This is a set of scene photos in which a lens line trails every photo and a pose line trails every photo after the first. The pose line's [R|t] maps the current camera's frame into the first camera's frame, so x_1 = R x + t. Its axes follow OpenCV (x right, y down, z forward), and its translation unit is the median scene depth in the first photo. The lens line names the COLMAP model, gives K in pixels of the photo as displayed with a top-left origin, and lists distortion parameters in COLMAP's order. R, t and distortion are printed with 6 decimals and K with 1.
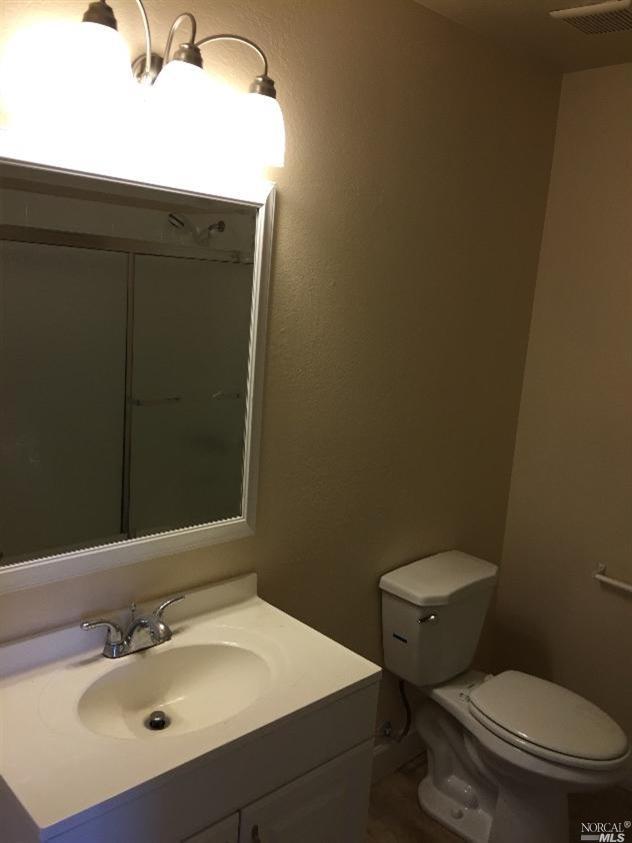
lens RADIAL K [[729.2, 0, 316.0], [0, 729.2, 421.5], [0, 0, 1]] dist [0.115791, -0.164471]
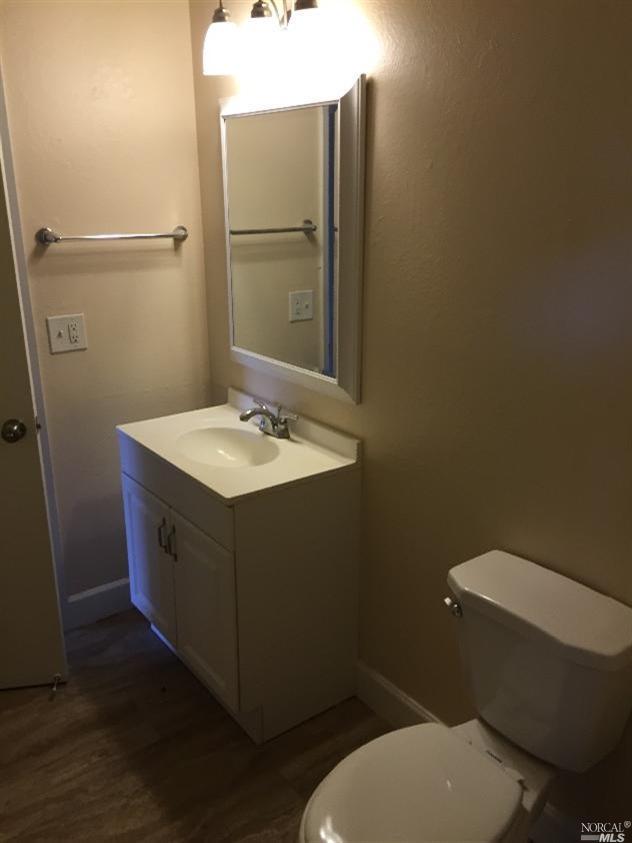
lens RADIAL K [[729.2, 0, 316.0], [0, 729.2, 421.5], [0, 0, 1]] dist [0.115791, -0.164471]
pose [[-0.129704, 0.224883, -0.965715, 1.106396], [-0.192142, 0.949781, 0.246978, -0.096193], [0.972758, 0.217588, -0.079981, 1.119679]]
